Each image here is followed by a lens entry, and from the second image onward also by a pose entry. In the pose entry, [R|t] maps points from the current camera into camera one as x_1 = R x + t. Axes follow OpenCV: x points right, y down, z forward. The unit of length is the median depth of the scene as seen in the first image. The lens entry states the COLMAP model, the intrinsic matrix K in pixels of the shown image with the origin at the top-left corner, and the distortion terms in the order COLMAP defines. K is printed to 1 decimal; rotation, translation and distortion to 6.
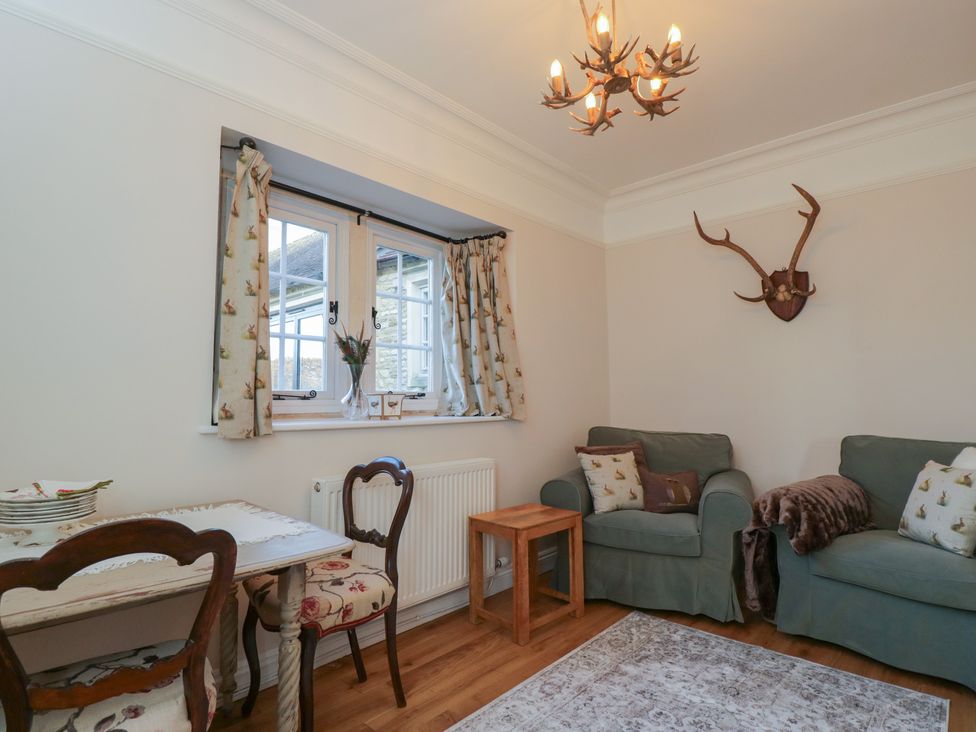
lens RADIAL K [[518.0, 0, 486.3], [0, 518.0, 360.3], [0, 0, 1]] dist [0.005234, -0.013936]
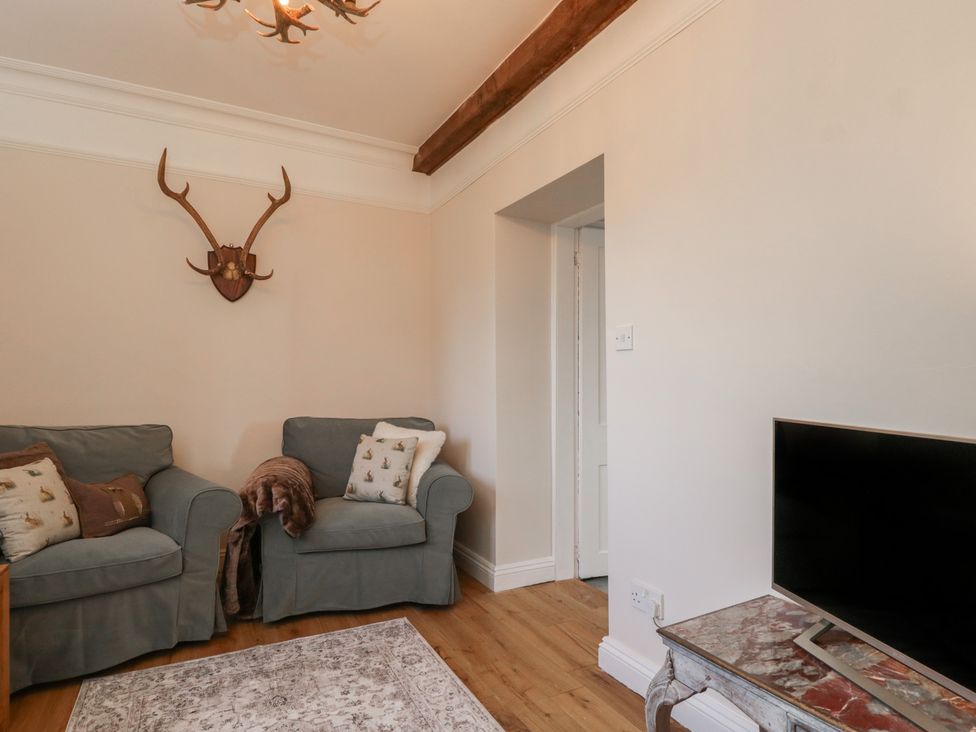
lens RADIAL K [[544.8, 0, 488.0], [0, 544.8, 362.6], [0, 0, 1]] dist [0.001537, -0.014537]
pose [[0.327247, 0.043057, 0.943957, -0.282973], [-0.080654, 0.996589, -0.017497, 0.021764], [-0.941491, -0.070408, 0.329603, 0.306792]]
